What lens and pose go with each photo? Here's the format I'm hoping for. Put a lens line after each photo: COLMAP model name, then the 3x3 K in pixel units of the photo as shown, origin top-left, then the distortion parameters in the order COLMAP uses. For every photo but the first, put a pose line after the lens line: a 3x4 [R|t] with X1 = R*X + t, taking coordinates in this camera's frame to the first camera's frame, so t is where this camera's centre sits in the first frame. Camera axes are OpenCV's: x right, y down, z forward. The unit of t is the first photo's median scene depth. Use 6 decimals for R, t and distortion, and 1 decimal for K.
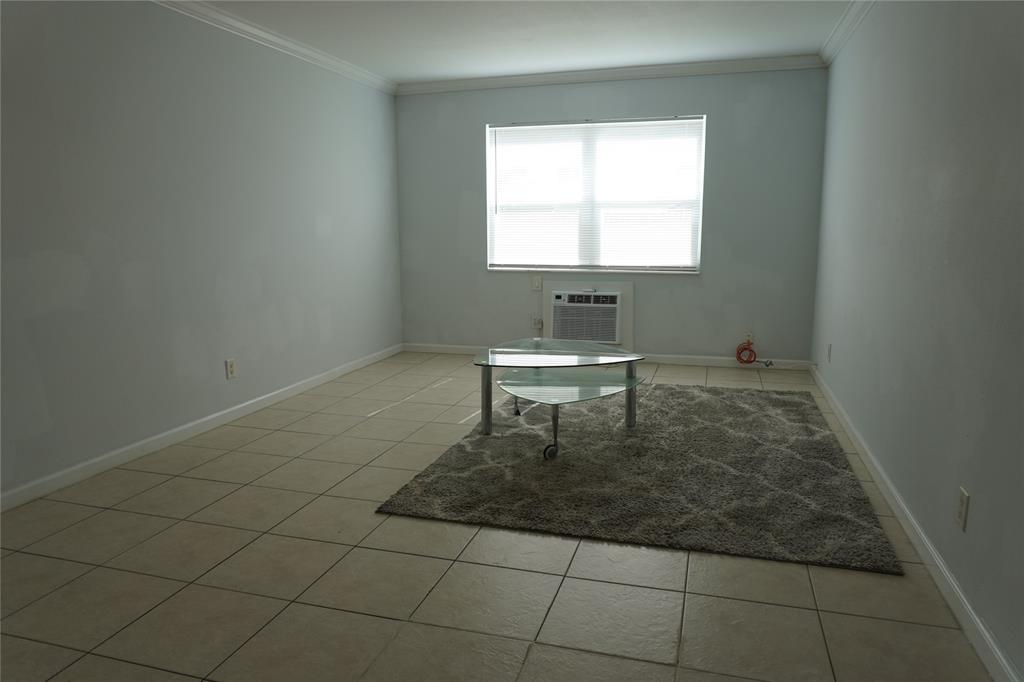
lens RADIAL K [[686.0, 0, 515.5], [0, 686.0, 341.1], [0, 0, 1]] dist [-0.041392, 0.003559]
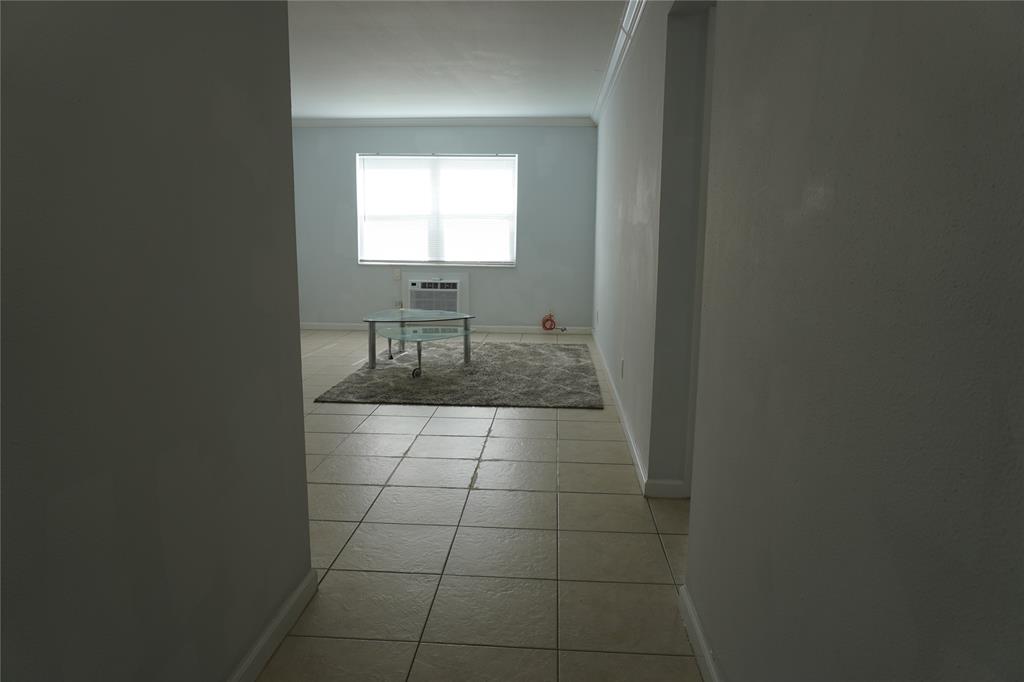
lens RADIAL K [[686.0, 0, 515.4], [0, 686.0, 343.0], [0, 0, 1]] dist [-0.041392, 0.003559]
pose [[0.973953, -0.019409, 0.225920, -0.054404], [0.021161, 0.999762, -0.005338, 0.068907], [-0.225763, 0.009980, 0.974131, -0.389419]]
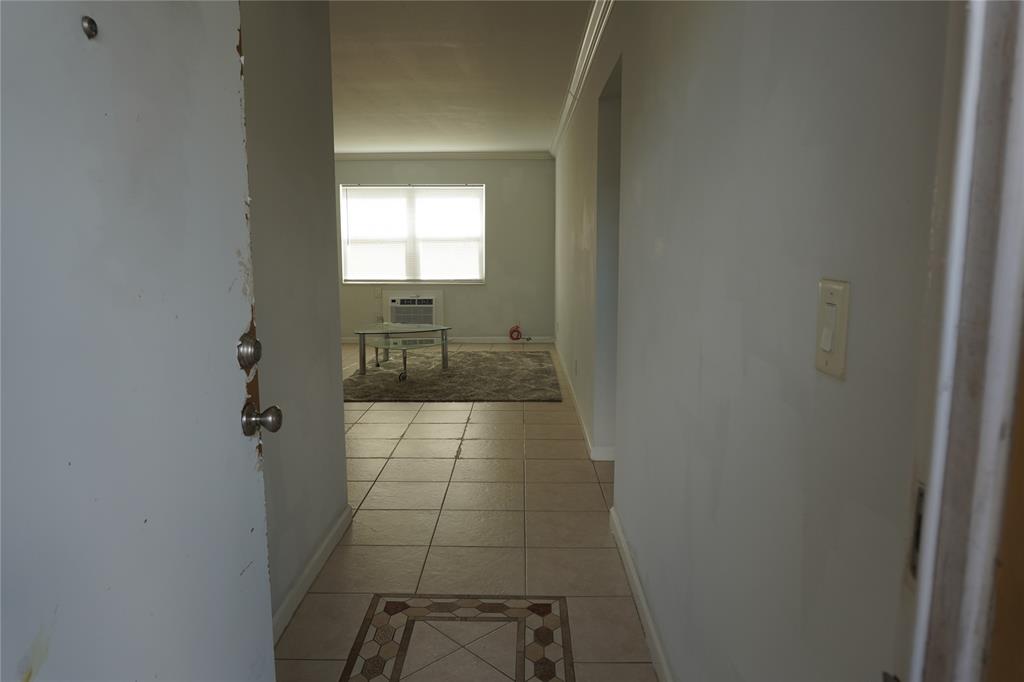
lens RADIAL K [[686.0, 0, 520.8], [0, 686.0, 344.1], [0, 0, 1]] dist [-0.041392, 0.003559]
pose [[0.959515, -0.032908, 0.279729, -0.102157], [0.041238, 0.998862, -0.023943, 0.085283], [-0.278623, 0.034509, 0.959780, -0.560901]]
